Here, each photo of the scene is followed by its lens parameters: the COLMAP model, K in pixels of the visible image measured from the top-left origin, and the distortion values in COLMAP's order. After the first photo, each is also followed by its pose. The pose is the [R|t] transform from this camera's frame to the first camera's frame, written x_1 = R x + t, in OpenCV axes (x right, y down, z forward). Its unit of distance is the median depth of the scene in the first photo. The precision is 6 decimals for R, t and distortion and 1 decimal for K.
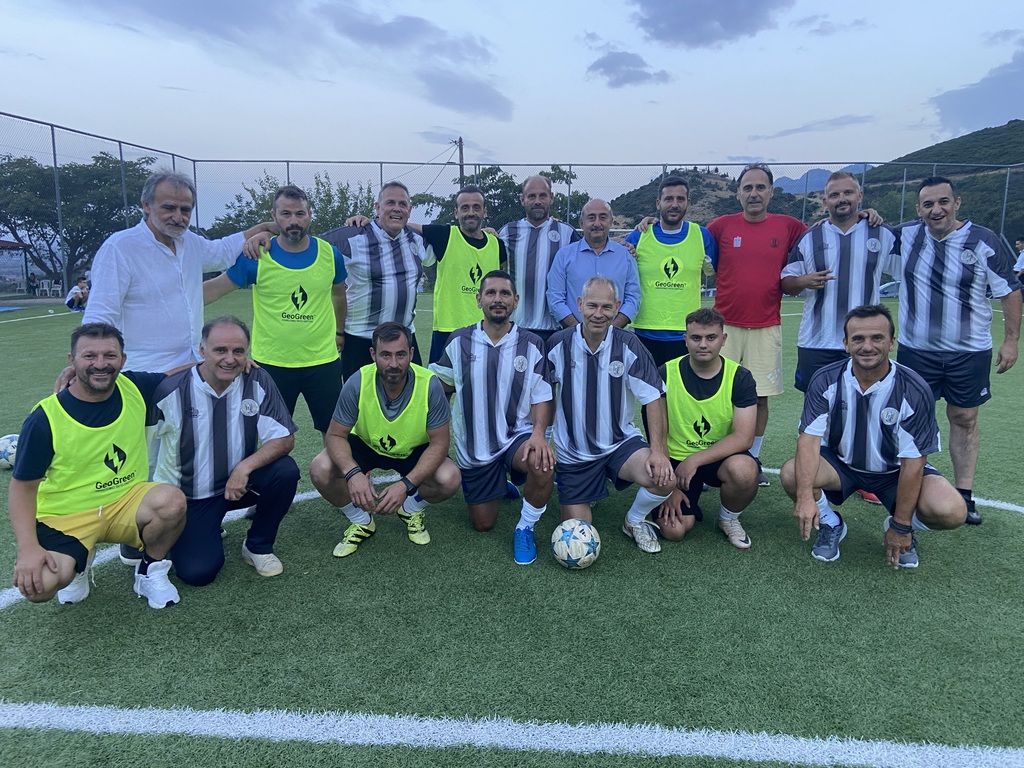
lens RADIAL K [[770.9, 0, 494.1], [0, 770.9, 361.4], [0, 0, 1]] dist [0.120962, -0.151406]
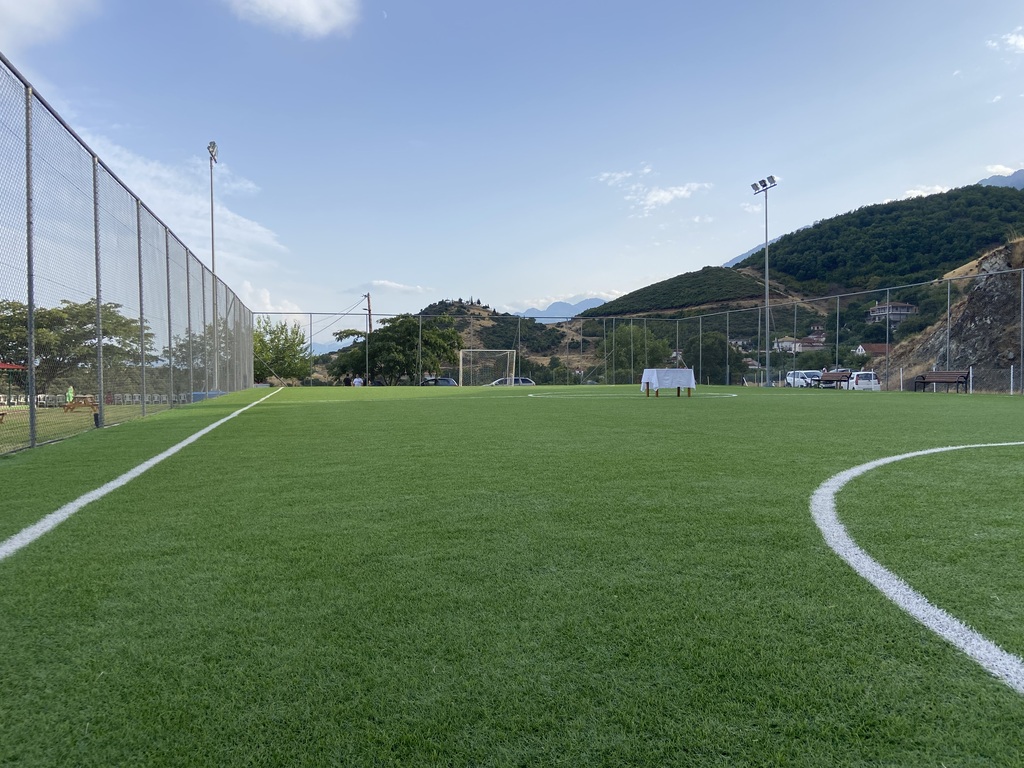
lens RADIAL K [[770.9, 0, 514.0], [0, 770.9, 386.2], [0, 0, 1]] dist [0.120962, -0.151406]
pose [[0.948765, -0.021155, 0.315274, -0.238395], [0.061242, 0.991148, -0.117791, 0.083328], [-0.309991, 0.131064, 0.941662, -0.458180]]
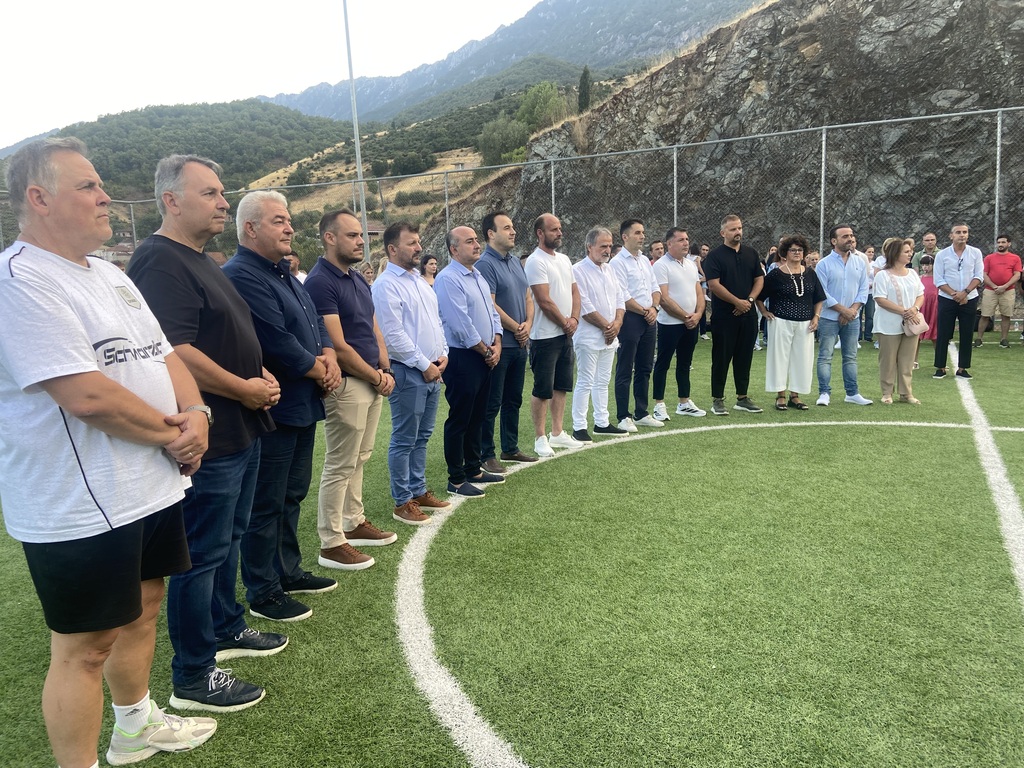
lens RADIAL K [[770.9, 0, 496.8], [0, 770.9, 382.5], [0, 0, 1]] dist [0.120962, -0.151406]
pose [[0.412869, -0.157689, 0.897036, -0.087781], [0.173729, 0.980450, 0.092392, -0.011370], [-0.894068, 0.117695, 0.432193, 0.069632]]
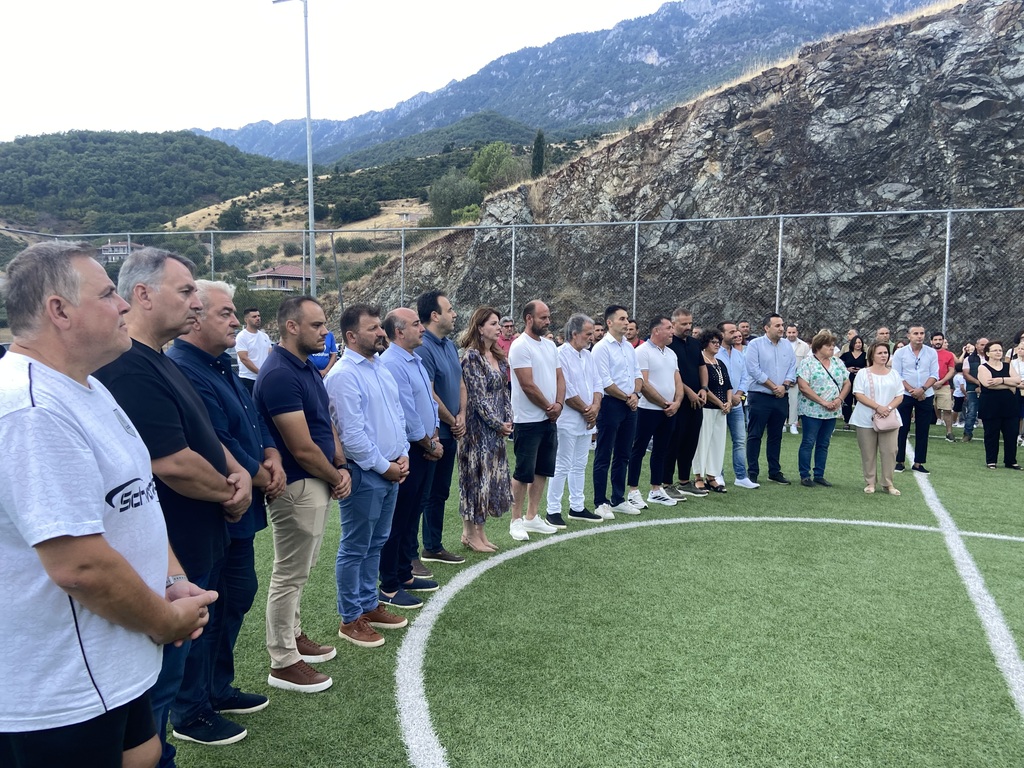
lens RADIAL K [[803.9, 0, 505.1], [0, 803.9, 387.6], [0, 0, 1]] dist [0.116912, -0.143622]
pose [[0.334866, -0.077014, 0.939113, -0.092469], [0.119200, 0.992110, 0.038857, -0.017528], [-0.934696, 0.098930, 0.341404, 0.077131]]
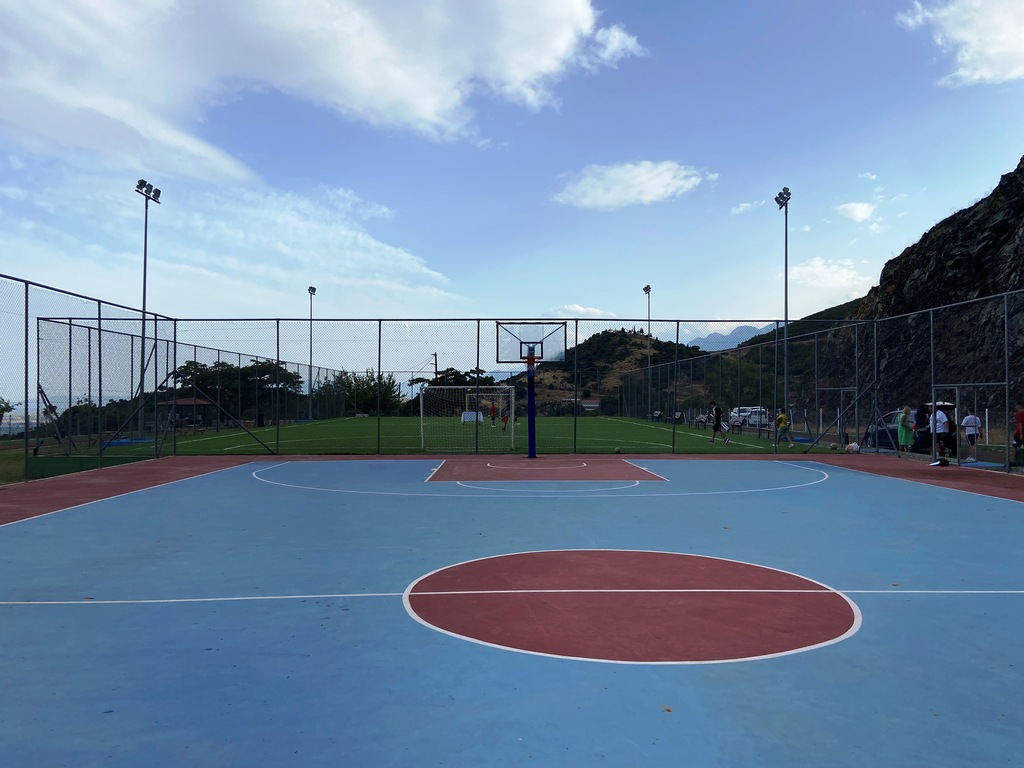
lens RADIAL K [[770.9, 0, 514.7], [0, 770.9, 388.5], [0, 0, 1]] dist [0.120962, -0.151406]
pose [[0.995695, -0.010648, 0.092081, -0.020597], [0.025240, 0.986991, -0.158784, 0.164108], [-0.089193, 0.160425, 0.983010, -1.118594]]
